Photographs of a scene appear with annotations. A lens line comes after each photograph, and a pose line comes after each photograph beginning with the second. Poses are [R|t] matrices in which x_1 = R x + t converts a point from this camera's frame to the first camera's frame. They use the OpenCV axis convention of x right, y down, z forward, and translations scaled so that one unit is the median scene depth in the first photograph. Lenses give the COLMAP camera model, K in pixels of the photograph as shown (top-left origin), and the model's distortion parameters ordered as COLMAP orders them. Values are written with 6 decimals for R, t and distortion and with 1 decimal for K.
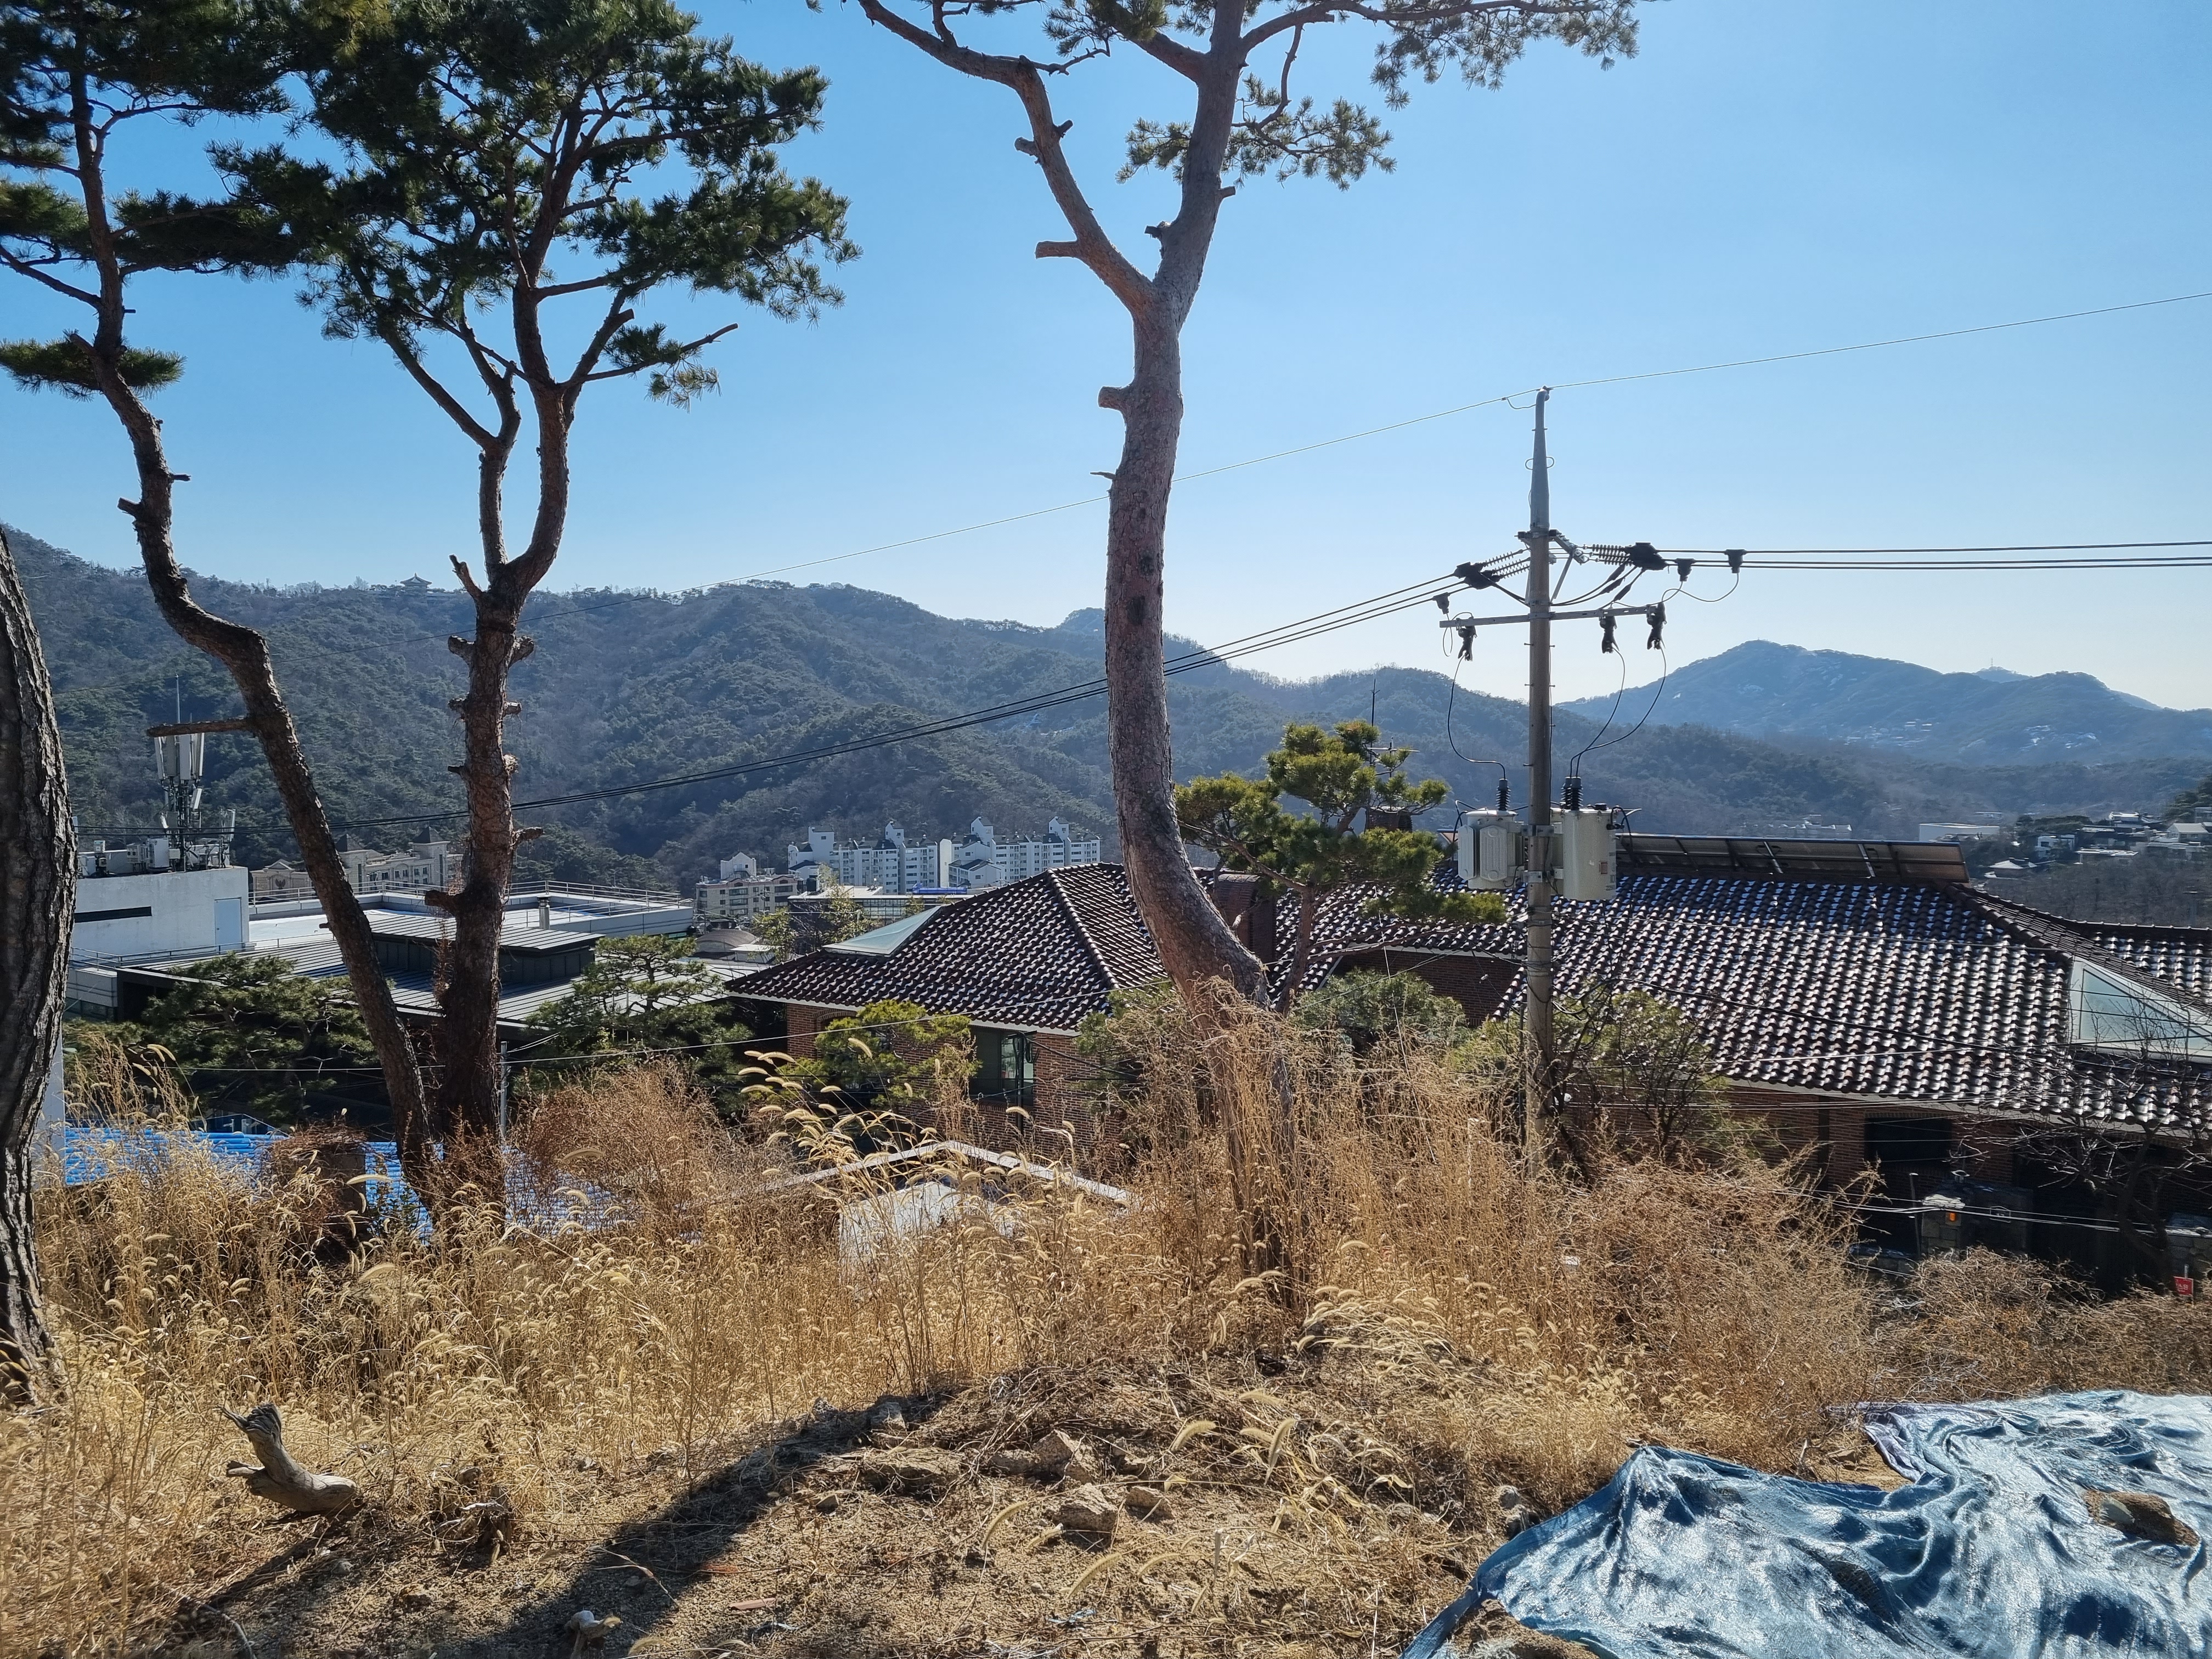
lens RADIAL K [[1657.2, 0, 1102.9], [0, 1657.2, 817.8], [0, 0, 1]] dist [0.049710, -0.004324]
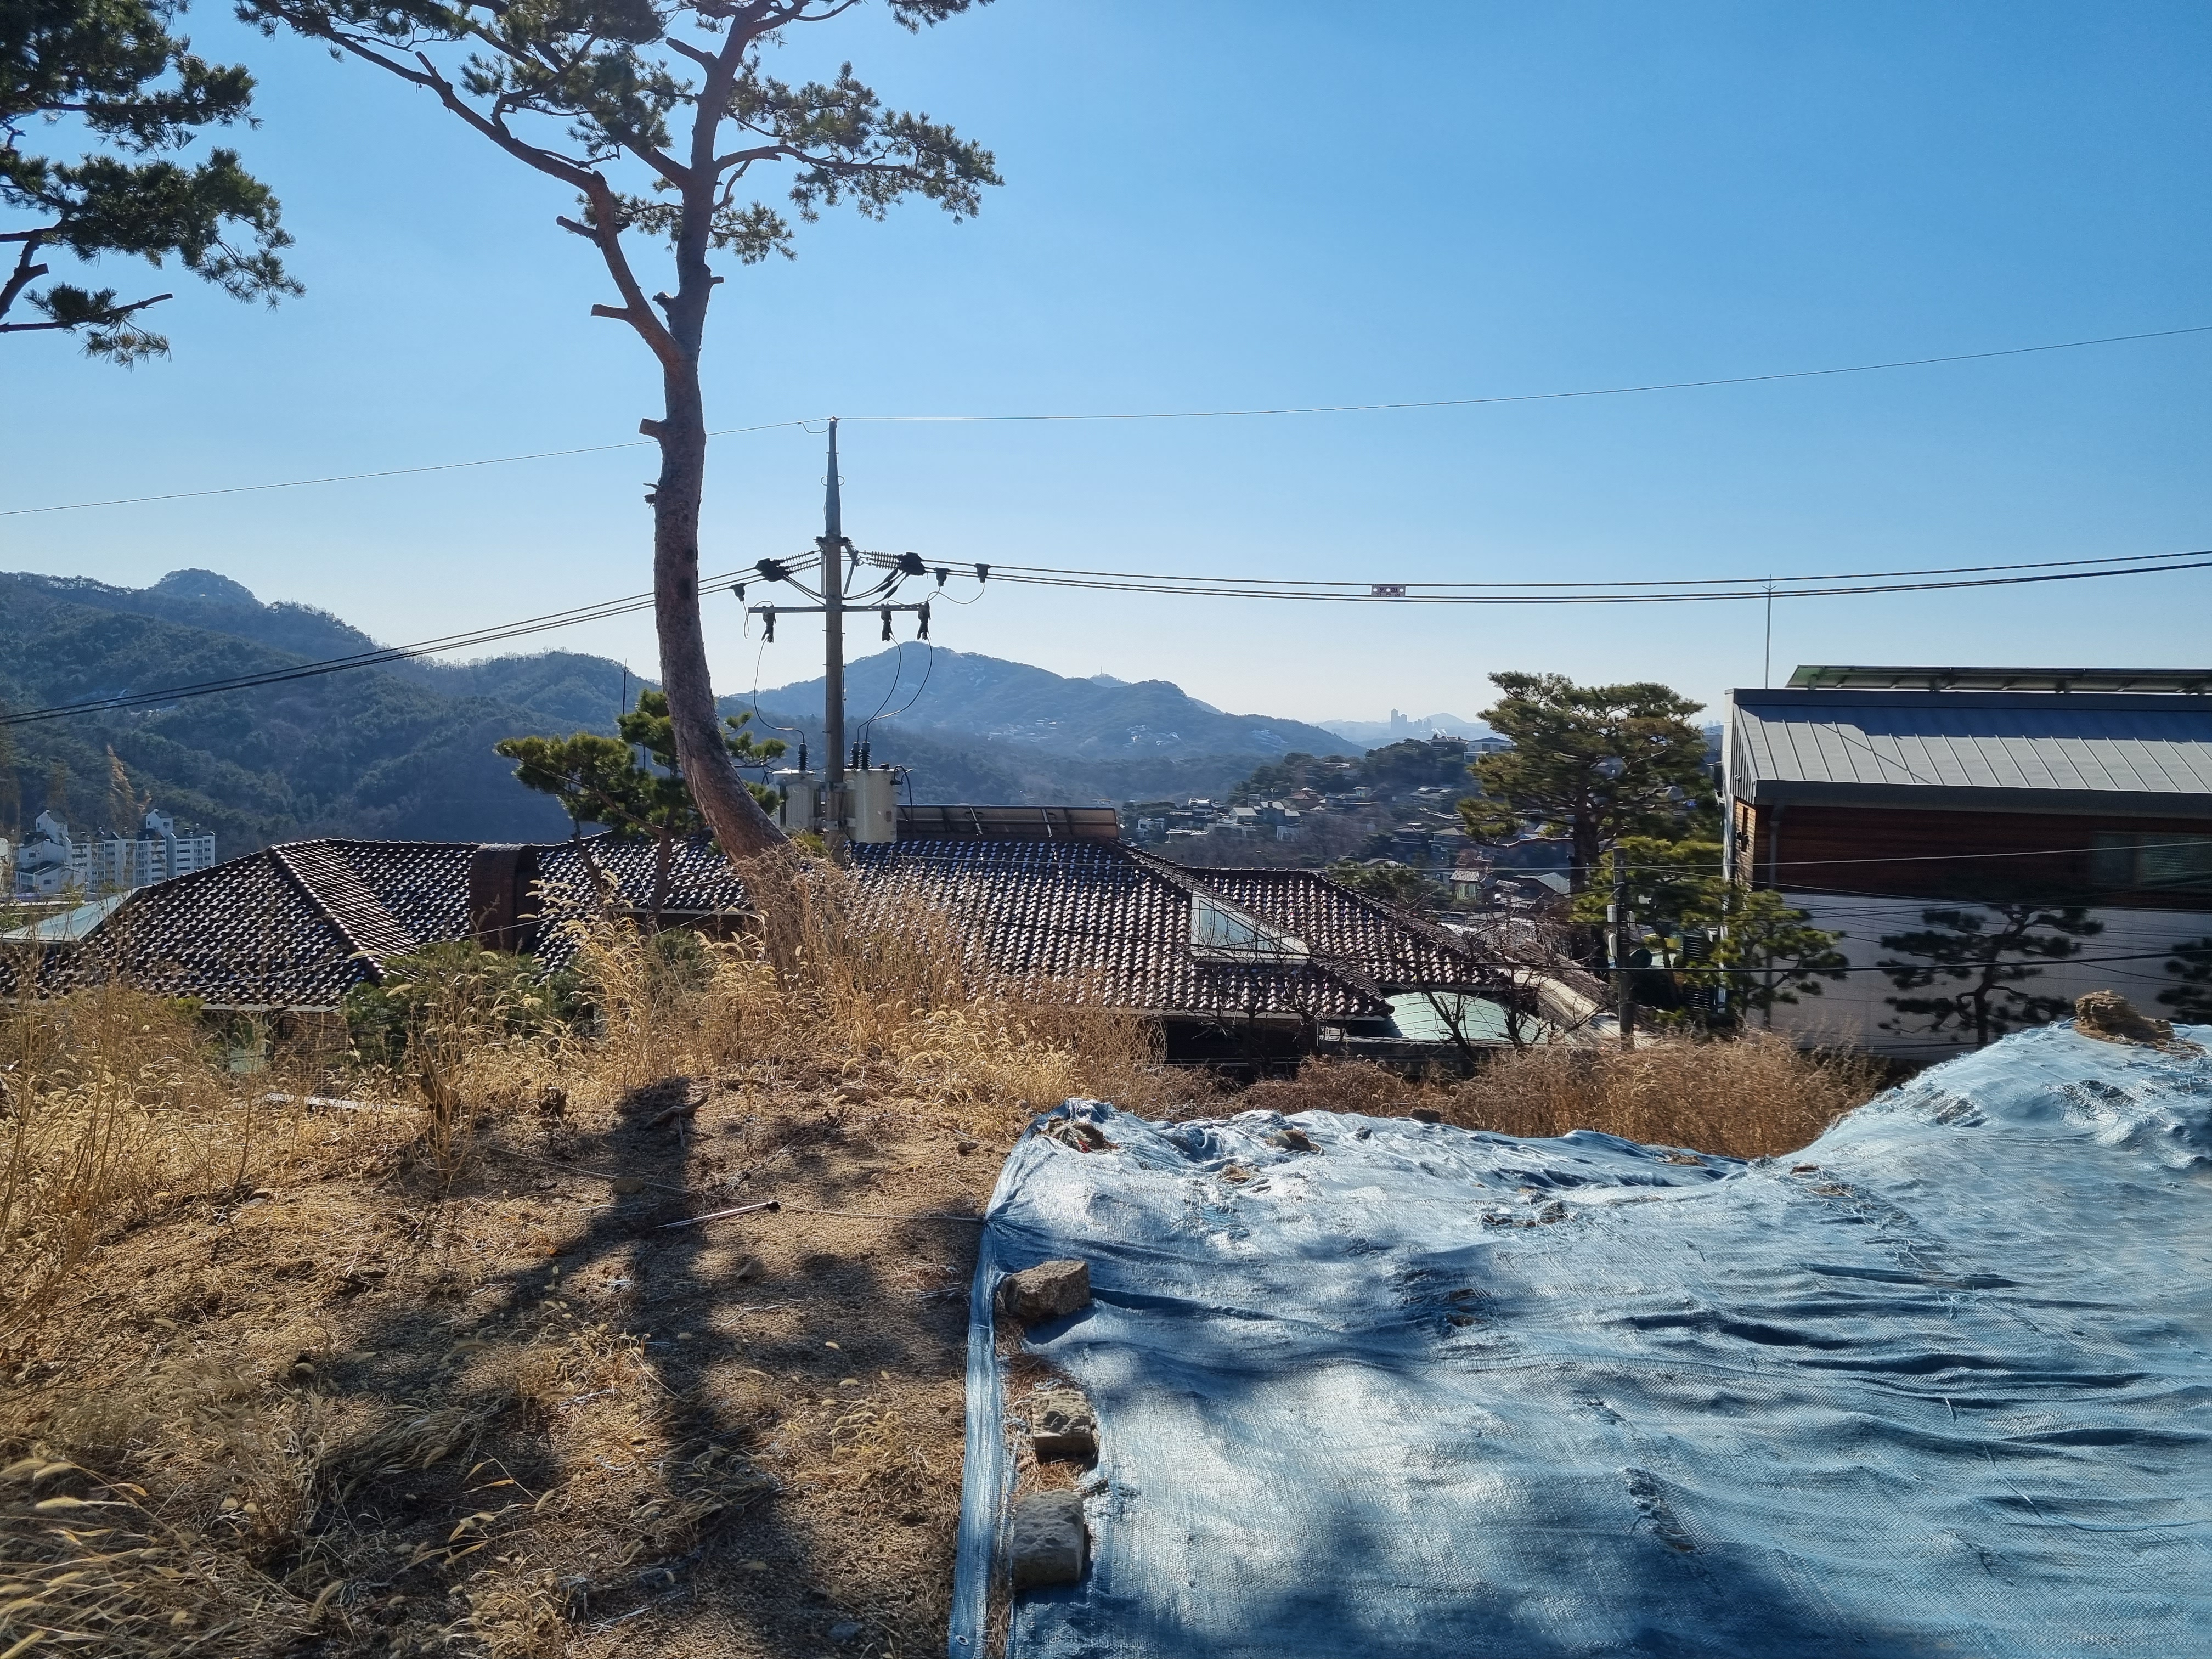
lens RADIAL K [[1657.2, 0, 1102.9], [0, 1657.2, 817.8], [0, 0, 1]] dist [0.049710, -0.004324]
pose [[0.883626, -0.009195, 0.468103, -0.086175], [0.006492, 0.999952, 0.007387, 0.015322], [-0.468149, -0.003488, 0.883643, -0.101589]]
